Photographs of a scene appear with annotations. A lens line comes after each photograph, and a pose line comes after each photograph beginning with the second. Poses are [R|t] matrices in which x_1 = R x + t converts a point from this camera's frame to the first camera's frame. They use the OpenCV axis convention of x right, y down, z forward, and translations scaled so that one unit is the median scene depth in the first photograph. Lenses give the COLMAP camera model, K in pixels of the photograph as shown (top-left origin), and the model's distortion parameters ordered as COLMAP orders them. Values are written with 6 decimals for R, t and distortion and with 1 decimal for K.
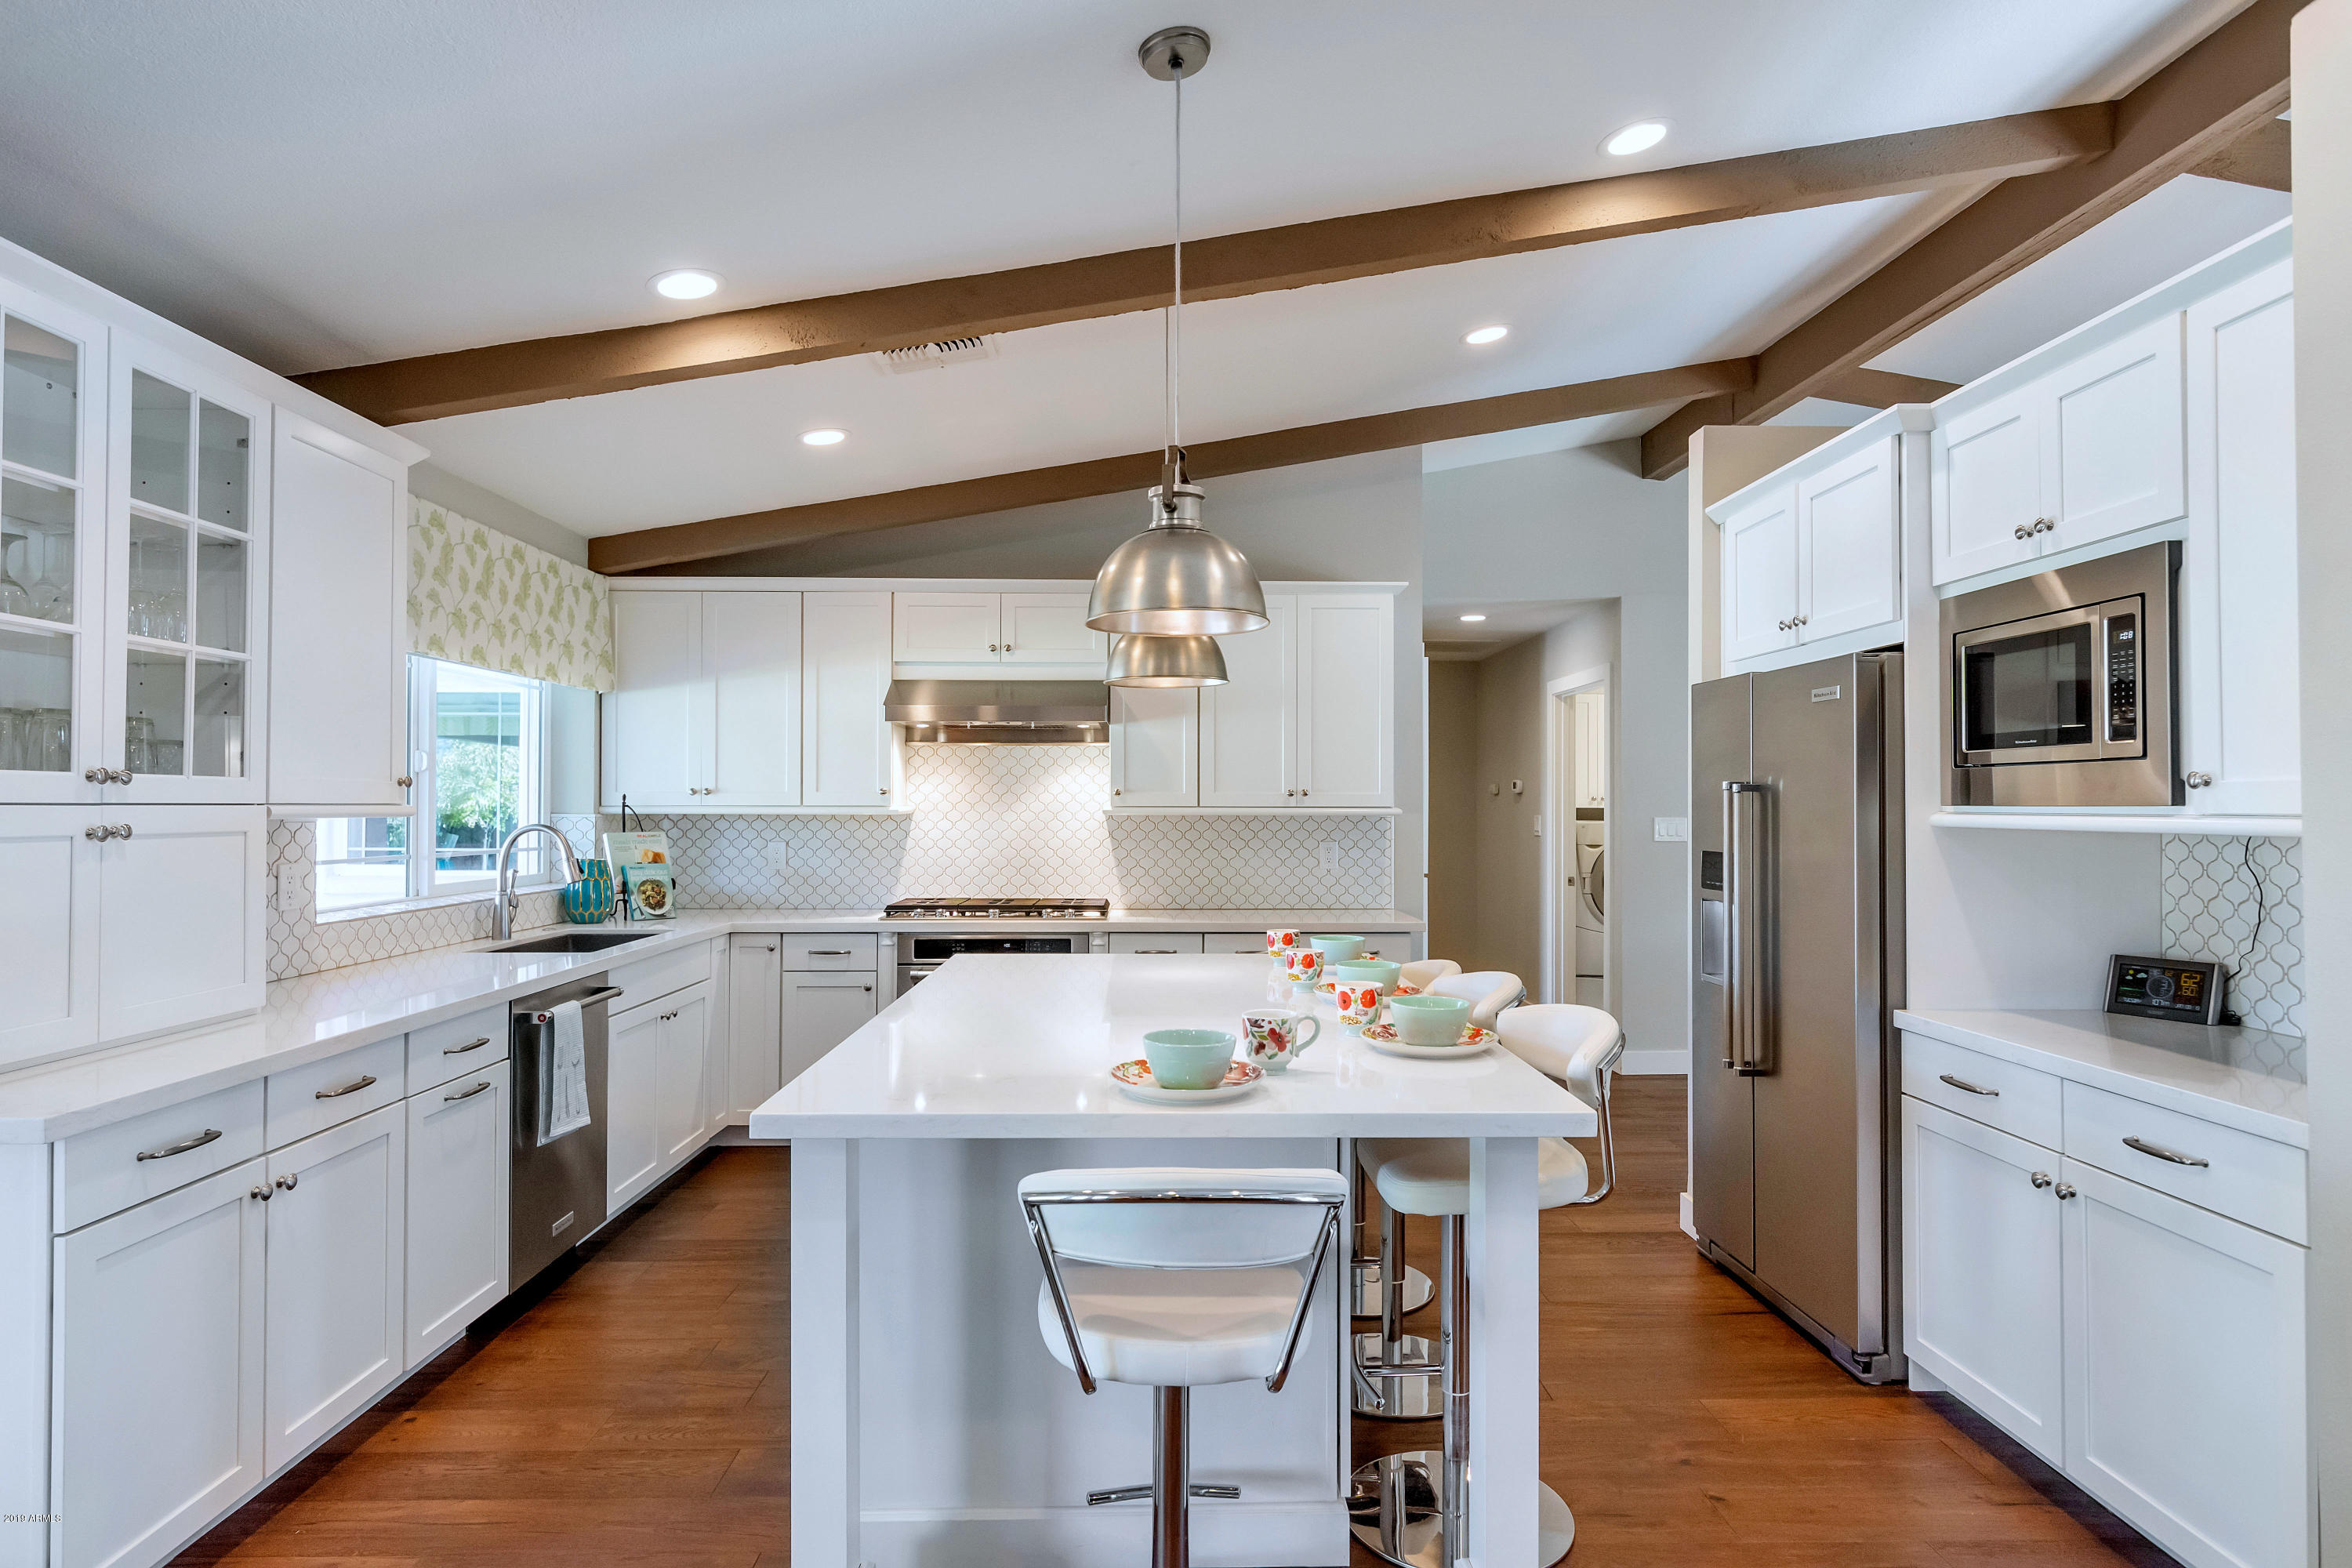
lens RADIAL K [[1281.2, 0, 1171.8], [0, 1281.2, 790.2], [0, 0, 1]] dist [0.002272, -0.000141]
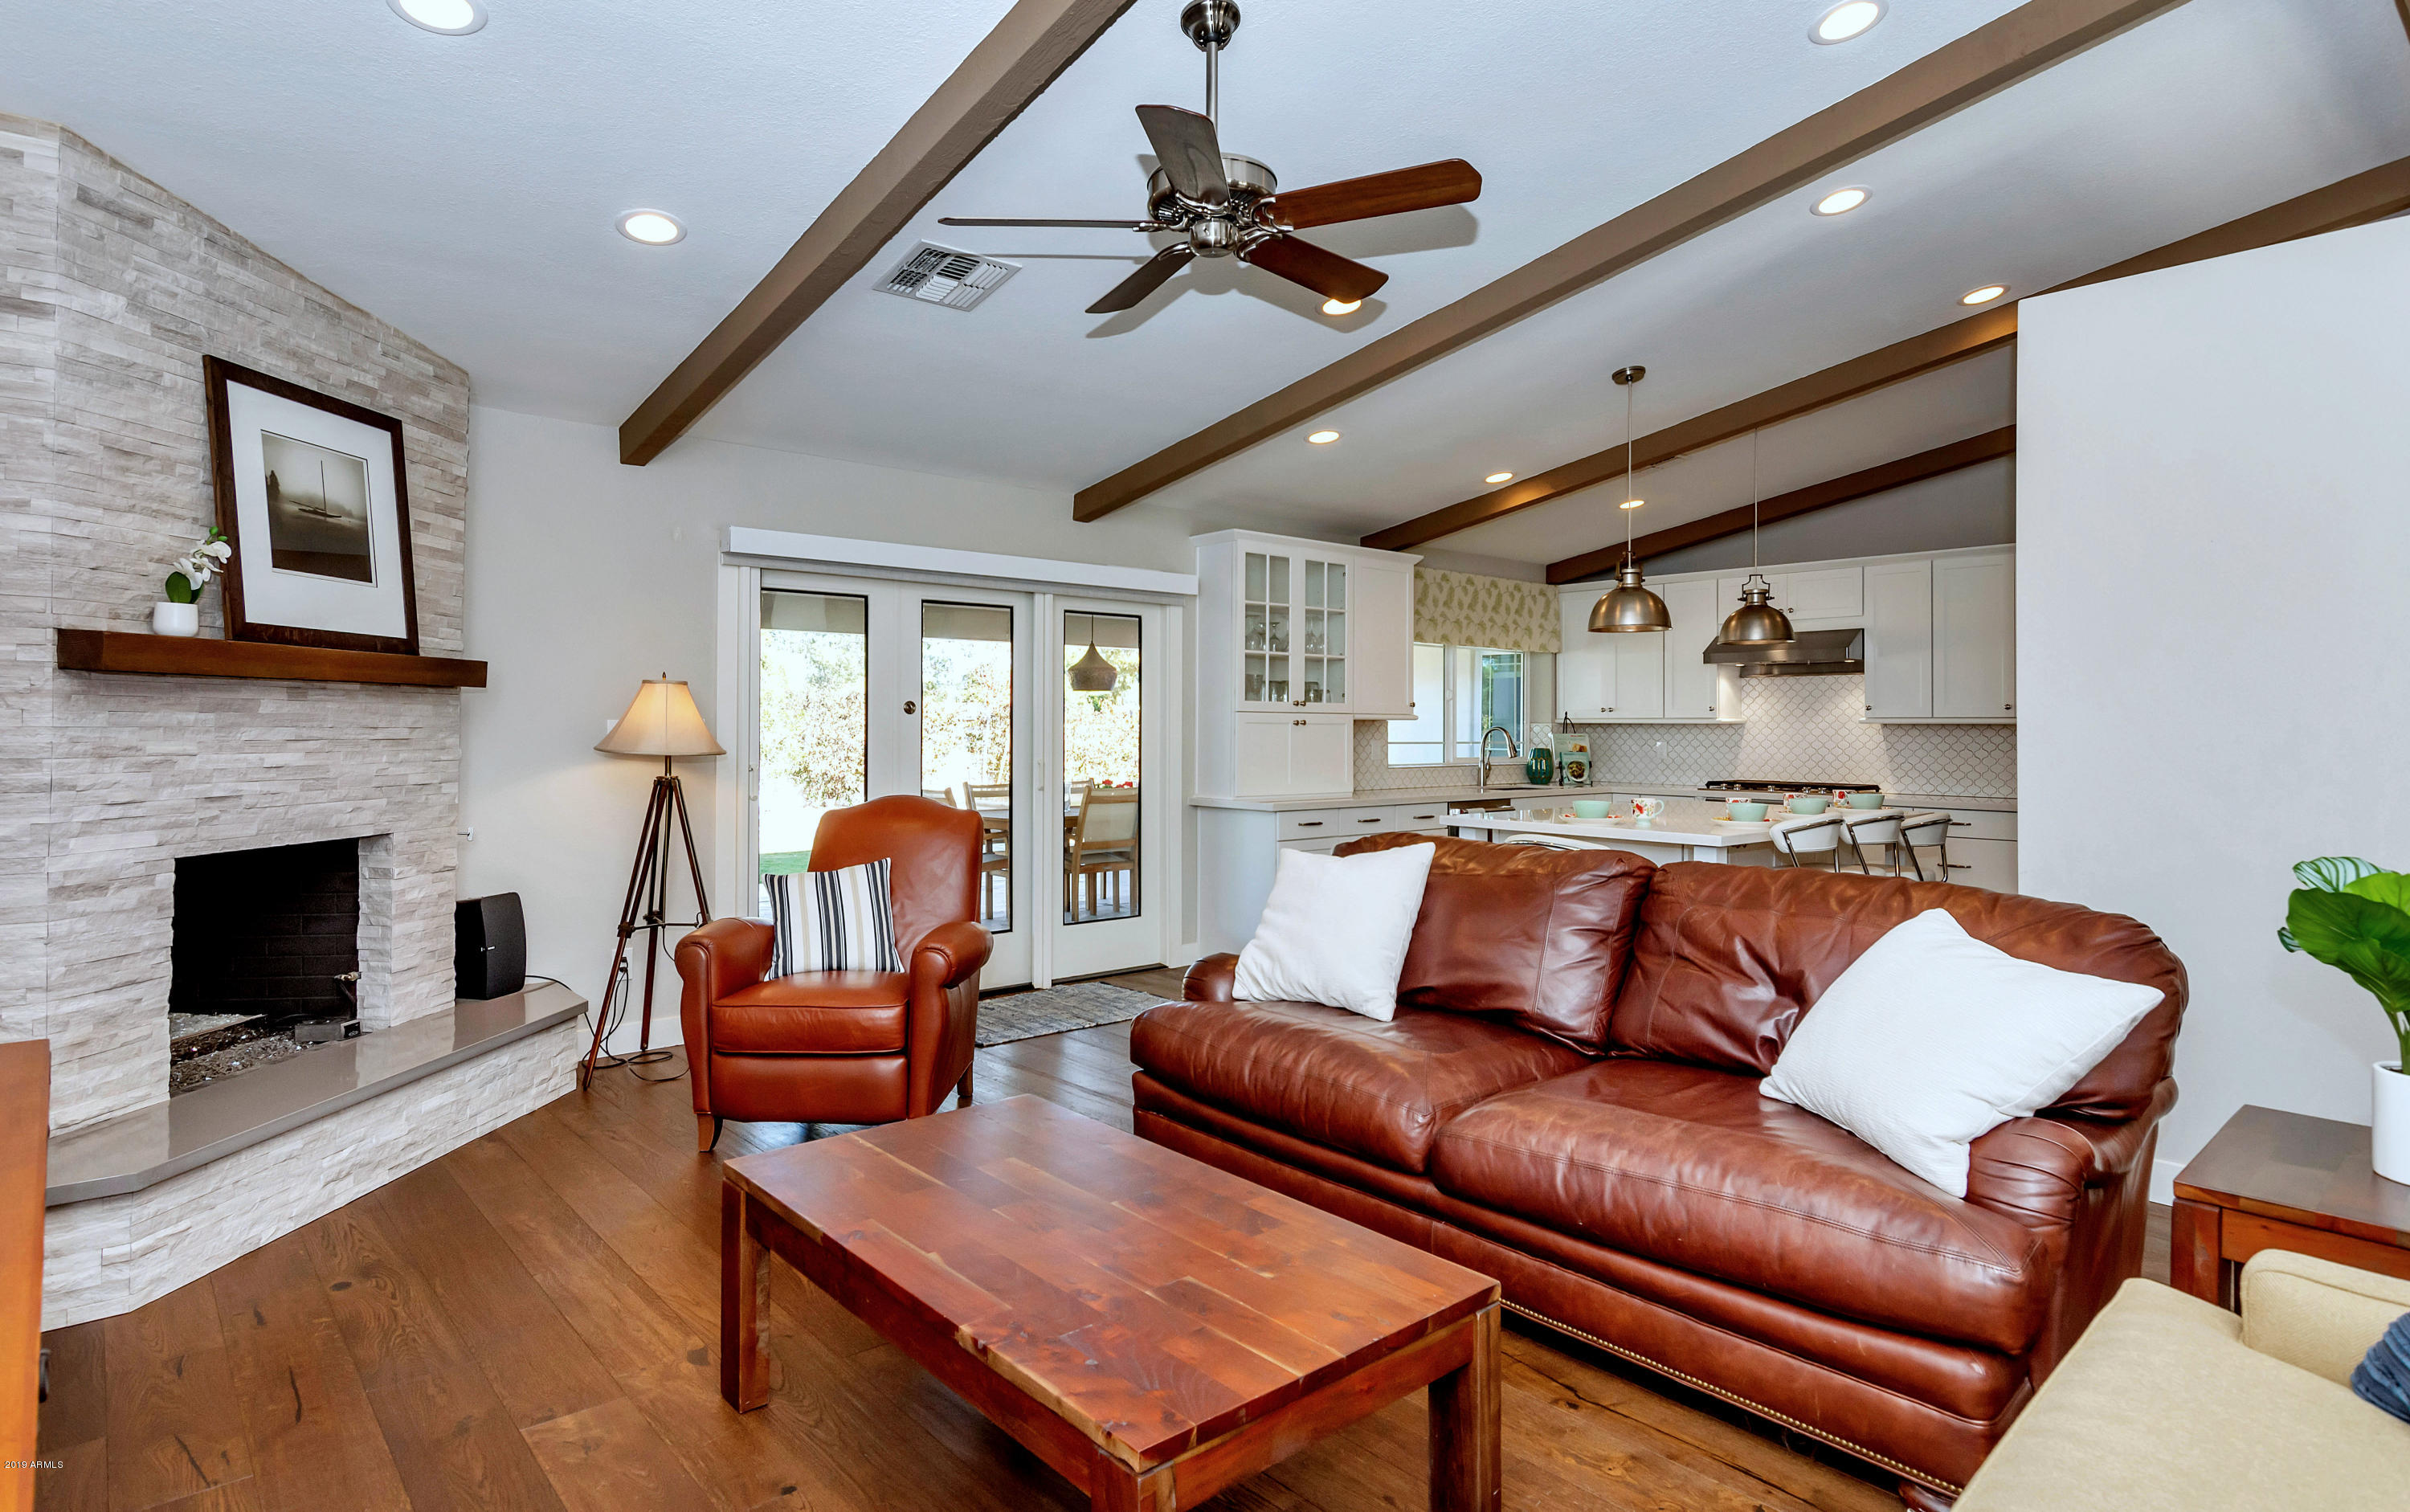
lens RADIAL K [[1277.3, 0, 1224.8], [0, 1277.3, 715.7], [0, 0, 1]] dist [-0.003623, -0.001119]
pose [[0.651911, -0.004991, -0.758279, 0.530457], [0.004231, 0.999987, -0.002944, 0.010931], [0.758284, -0.001289, 0.651923, -0.426963]]
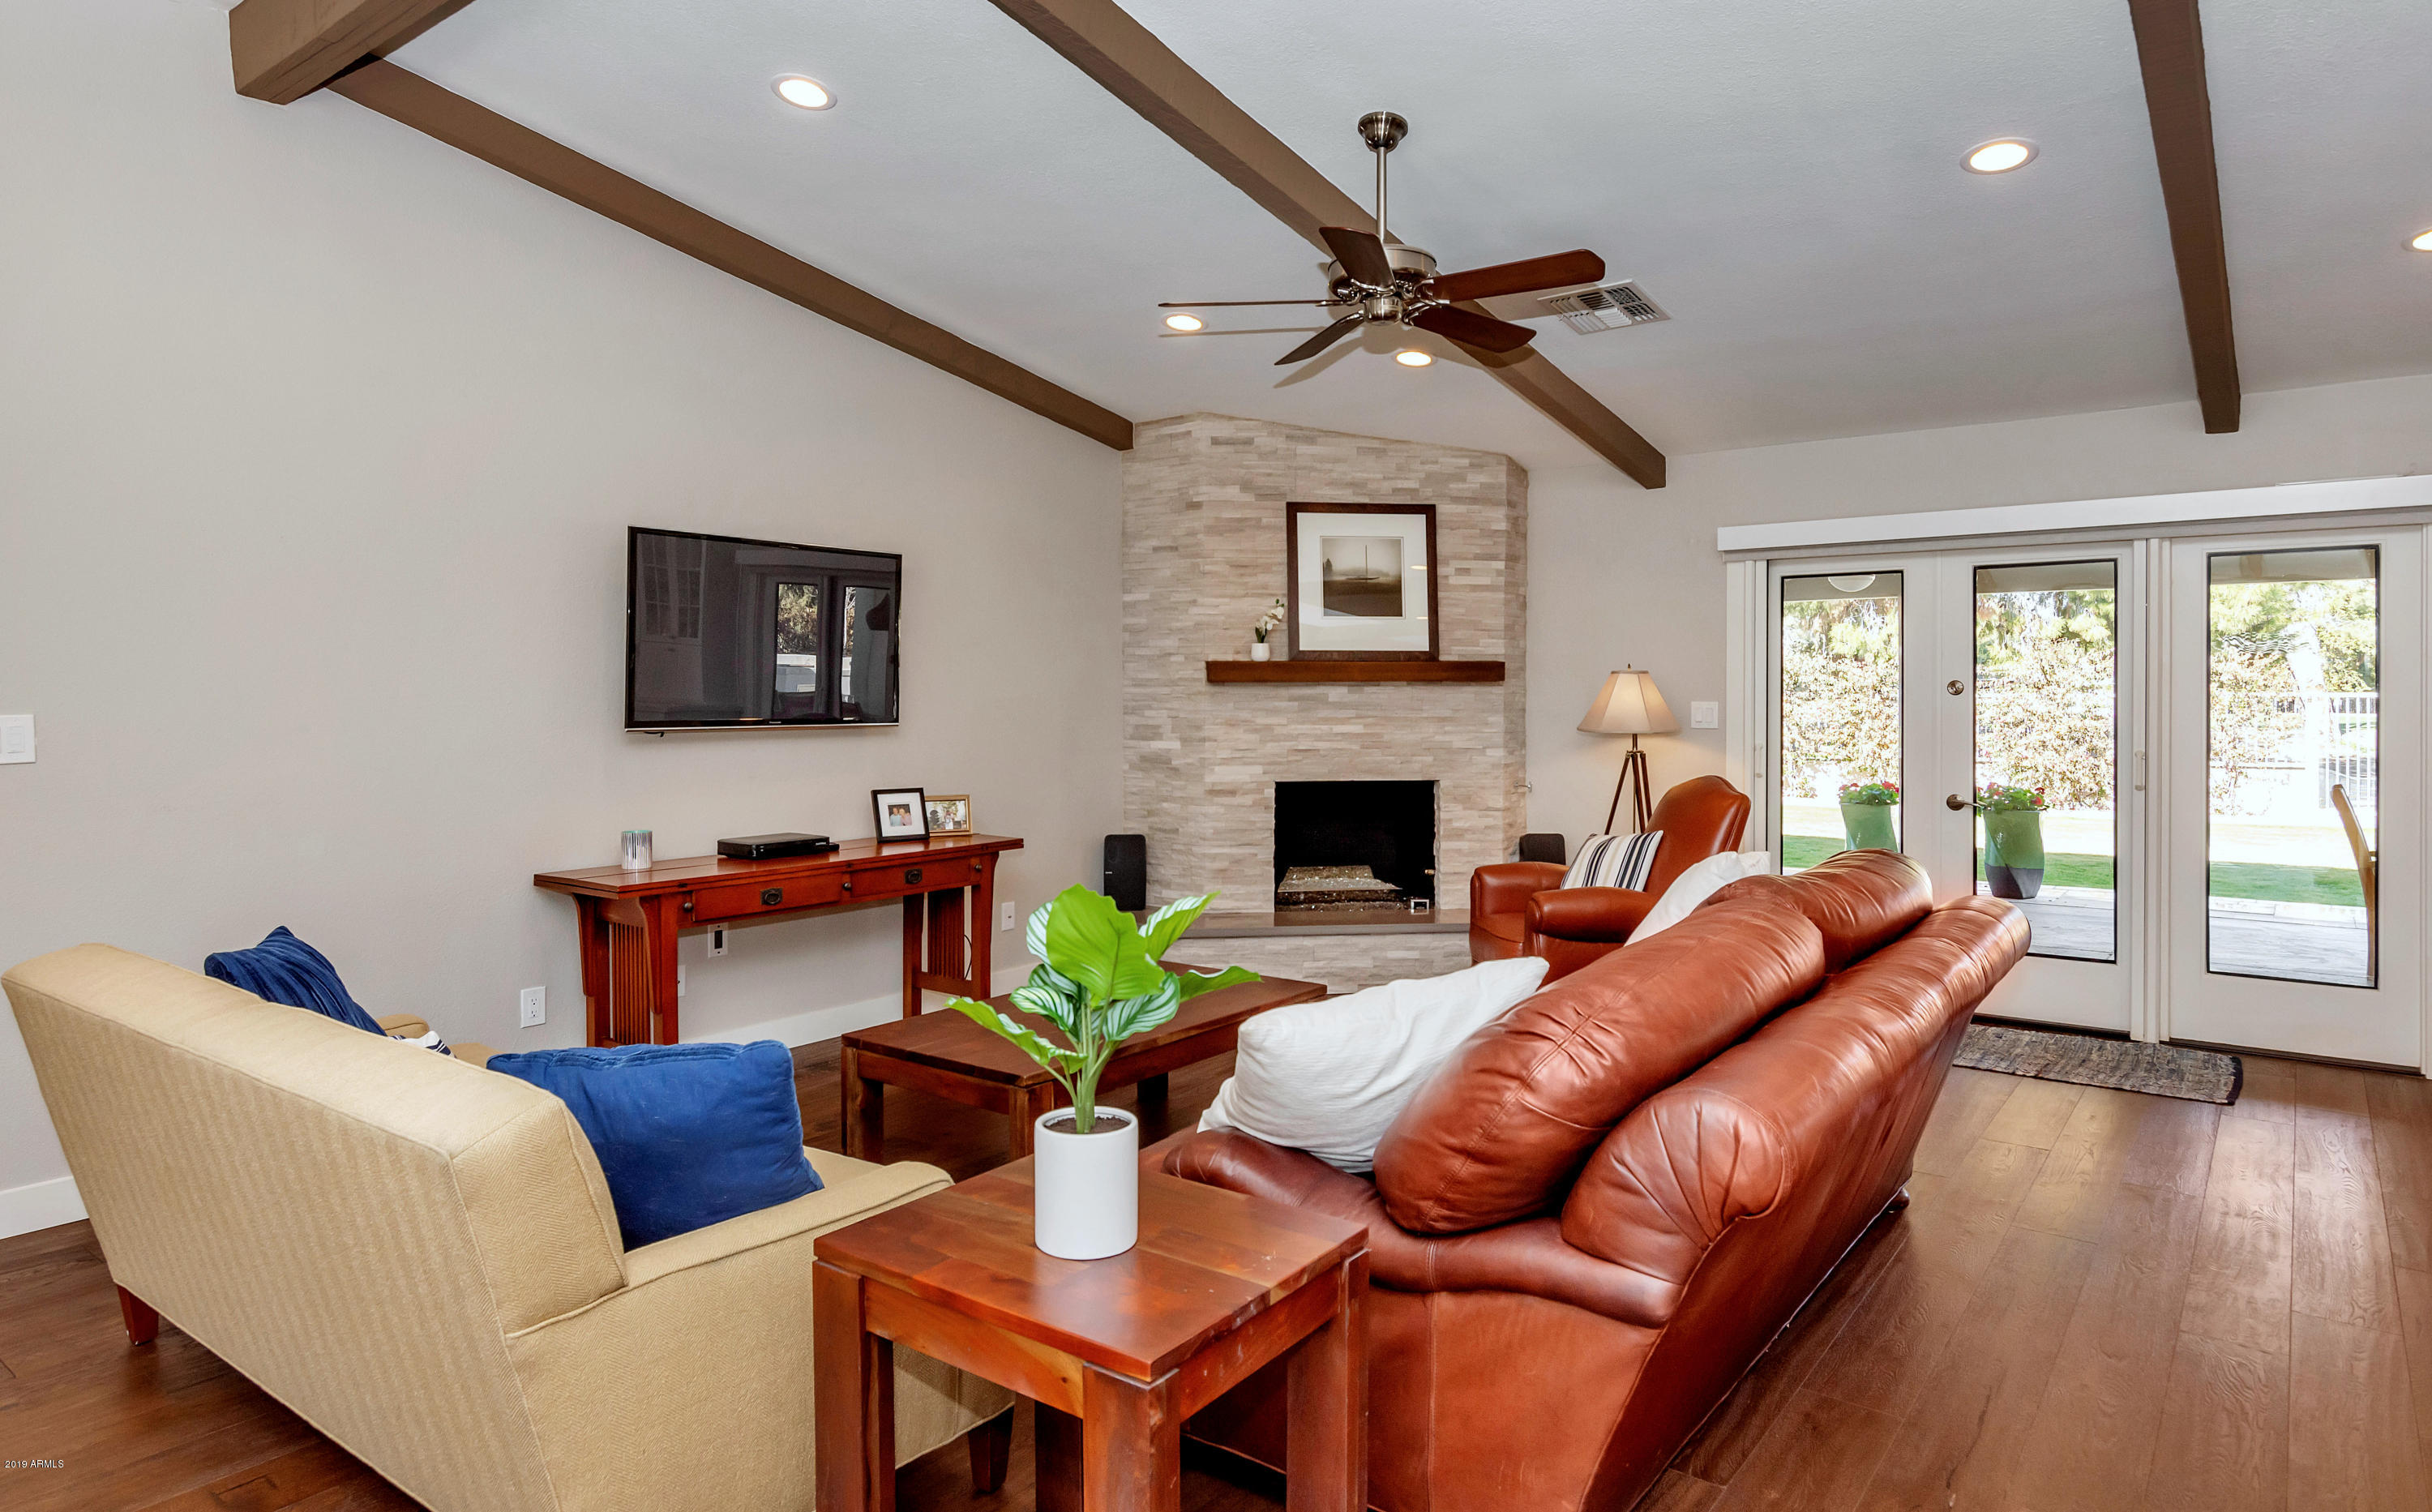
lens RADIAL K [[1413.3, 0, 1215.8], [0, 1413.3, 696.3], [0, 0, 1]] dist [0.005329, 0.000381]
pose [[-0.621958, 0.002496, -0.783047, 0.728015], [0.009247, 0.999949, -0.004157, 0.005651], [0.782996, -0.009826, -0.621949, 0.265725]]
